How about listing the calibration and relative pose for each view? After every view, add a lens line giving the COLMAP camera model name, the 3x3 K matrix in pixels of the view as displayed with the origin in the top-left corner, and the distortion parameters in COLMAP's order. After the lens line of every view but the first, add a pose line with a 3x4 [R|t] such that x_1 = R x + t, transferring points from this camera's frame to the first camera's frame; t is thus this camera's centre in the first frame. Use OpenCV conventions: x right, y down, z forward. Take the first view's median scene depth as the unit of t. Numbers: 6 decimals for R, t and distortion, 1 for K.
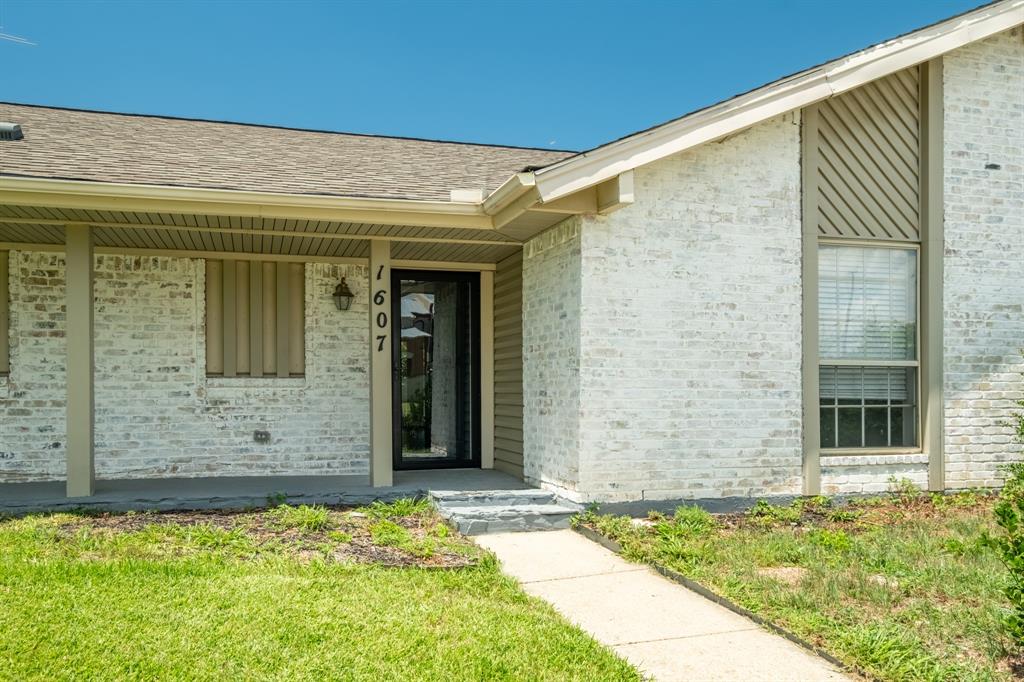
lens RADIAL K [[735.9, 0, 502.6], [0, 735.9, 396.8], [0, 0, 1]] dist [-0.001808, 0.004075]
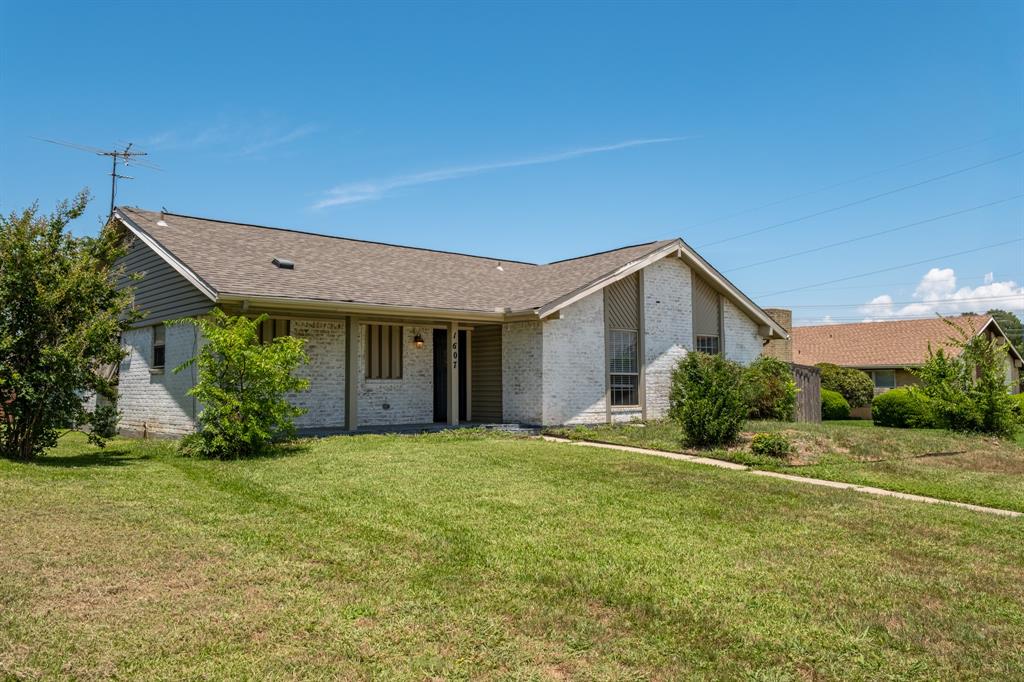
lens RADIAL K [[769.4, 0, 512.5], [0, 769.4, 338.4], [0, 0, 1]] dist [0.001598, -0.000058]
pose [[0.890023, 0.023275, 0.455321, -1.131808], [0.009210, 0.997574, -0.068997, 0.015573], [-0.455822, 0.065602, 0.887650, -1.303392]]
